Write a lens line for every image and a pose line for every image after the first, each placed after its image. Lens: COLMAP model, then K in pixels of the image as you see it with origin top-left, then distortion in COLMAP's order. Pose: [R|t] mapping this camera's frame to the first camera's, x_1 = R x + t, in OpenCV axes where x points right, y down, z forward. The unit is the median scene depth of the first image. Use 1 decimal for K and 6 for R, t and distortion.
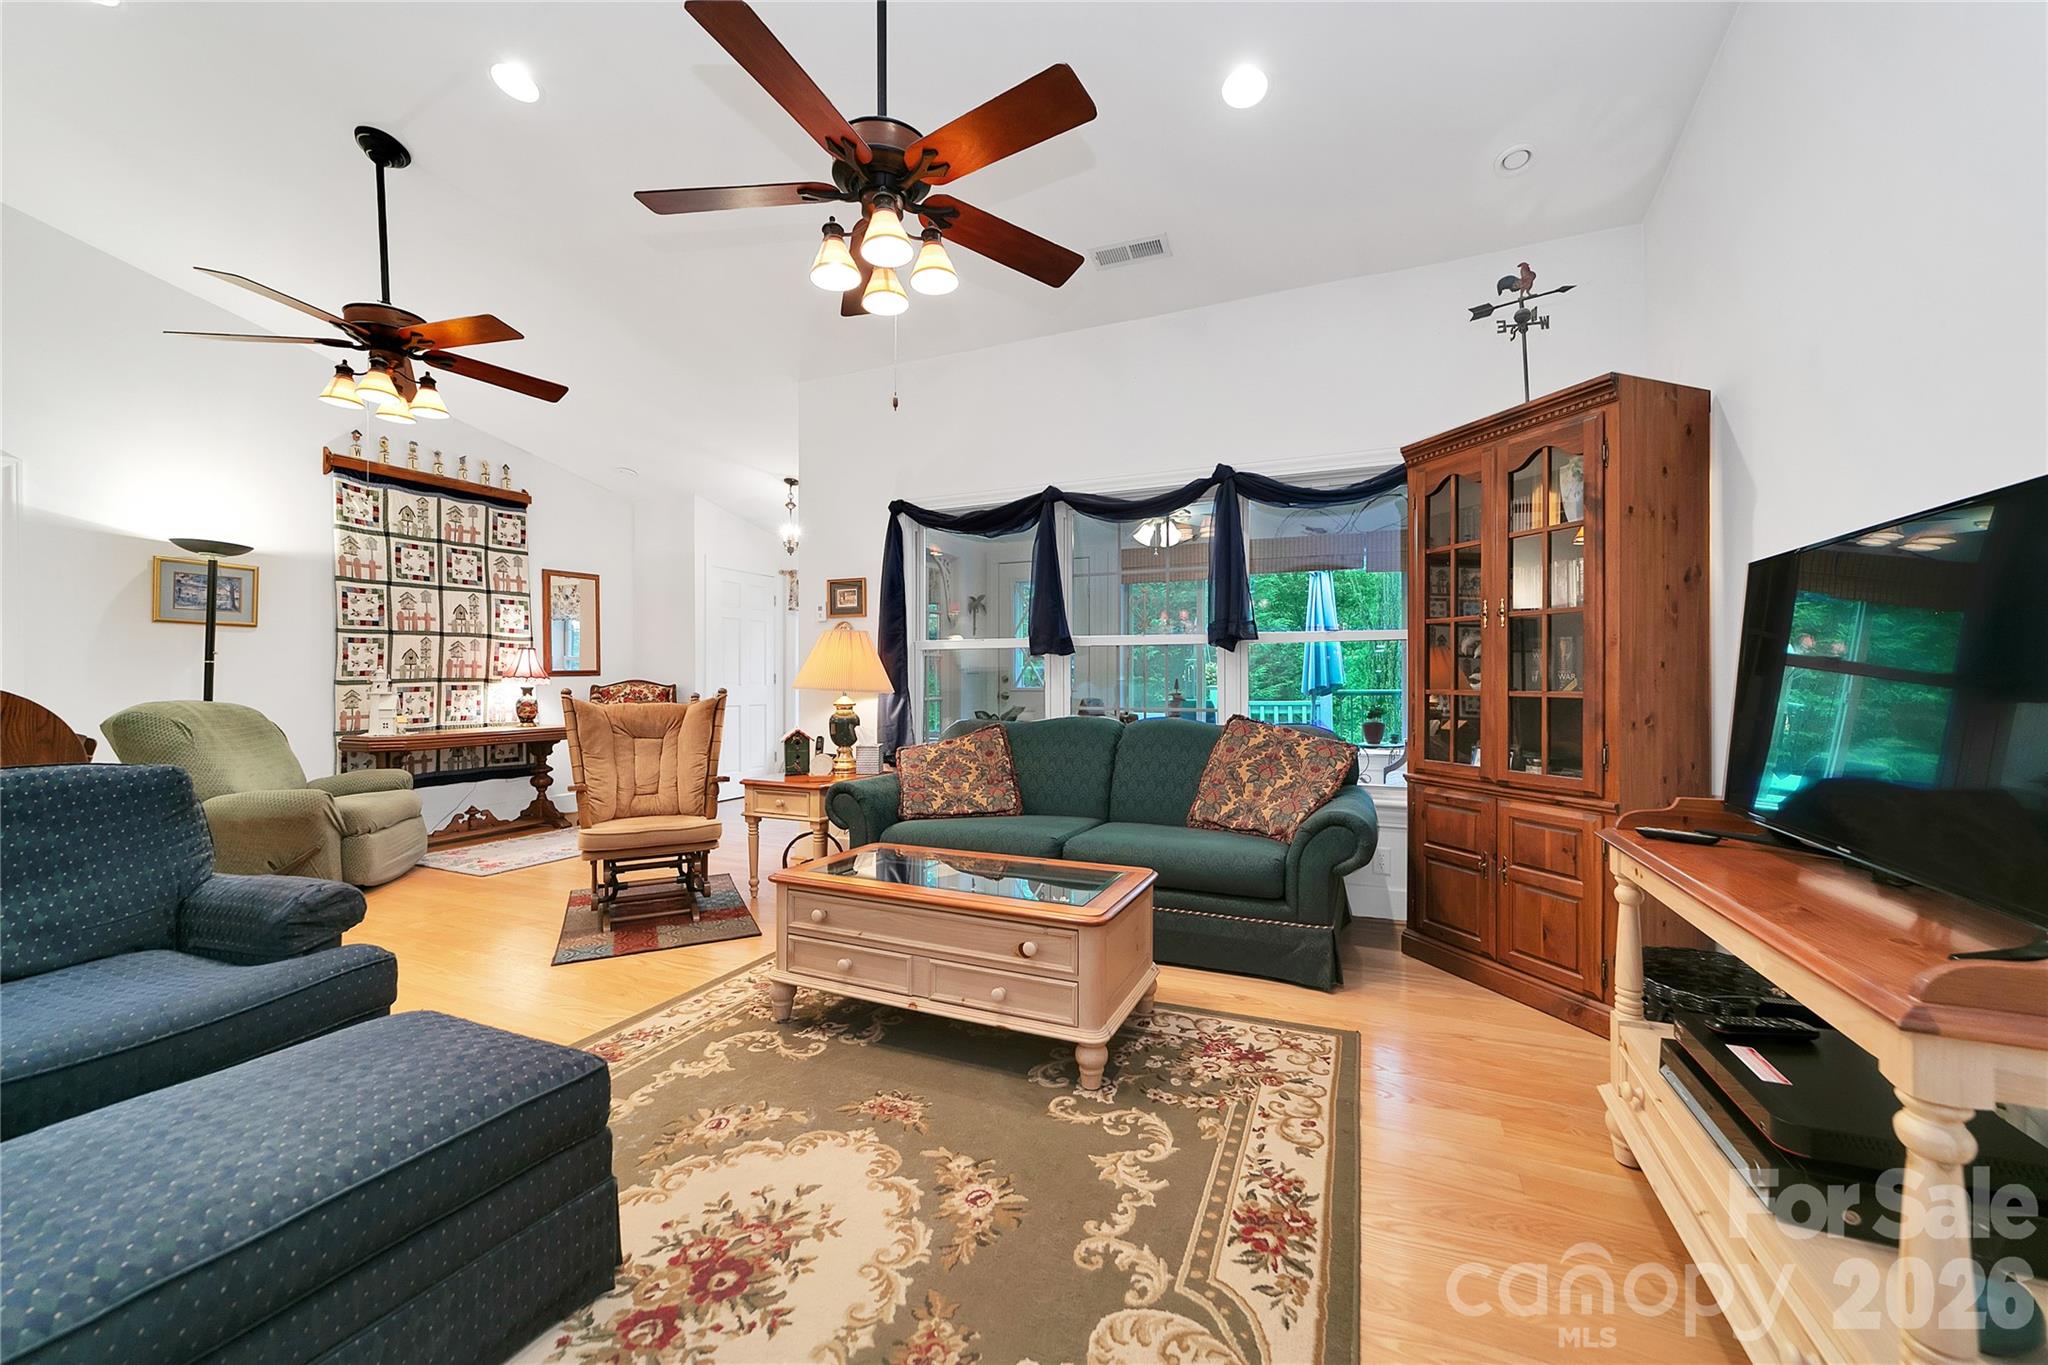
lens RADIAL K [[796.5, 0, 1034.6], [0, 796.5, 675.6], [0, 0, 1]] dist [-0.009787, 0.002374]
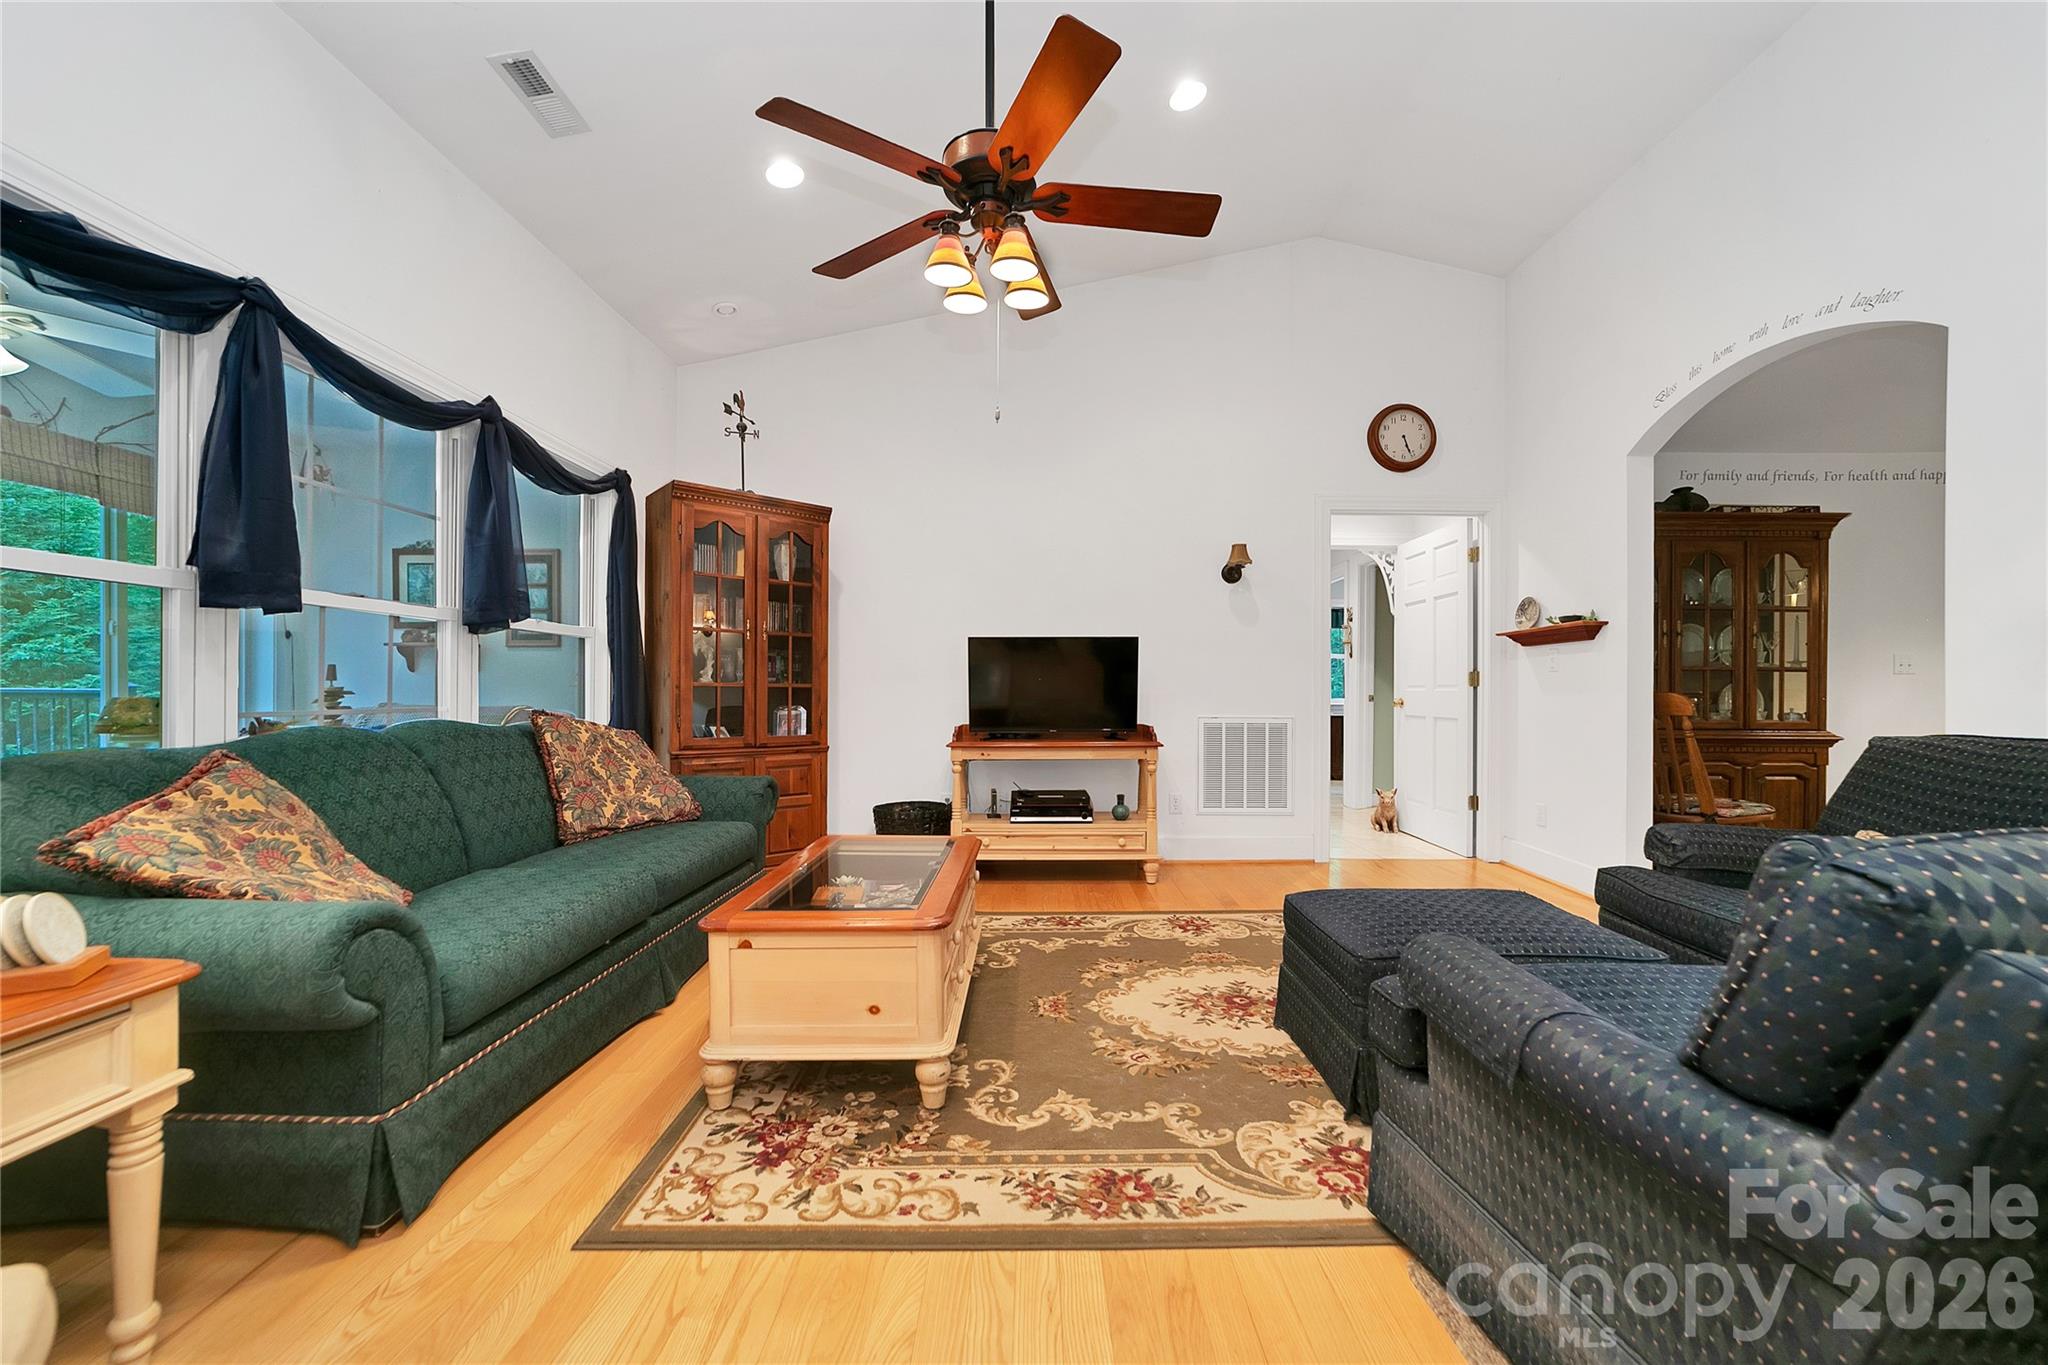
lens RADIAL K [[796.5, 0, 1024.2], [0, 796.5, 688.2], [0, 0, 1]] dist [-0.009787, 0.002374]
pose [[-0.396460, 0.000185, 0.918052, -1.151194], [-0.012994, 0.999899, -0.005813, 0.036542], [-0.917960, -0.014234, -0.396417, 1.344902]]
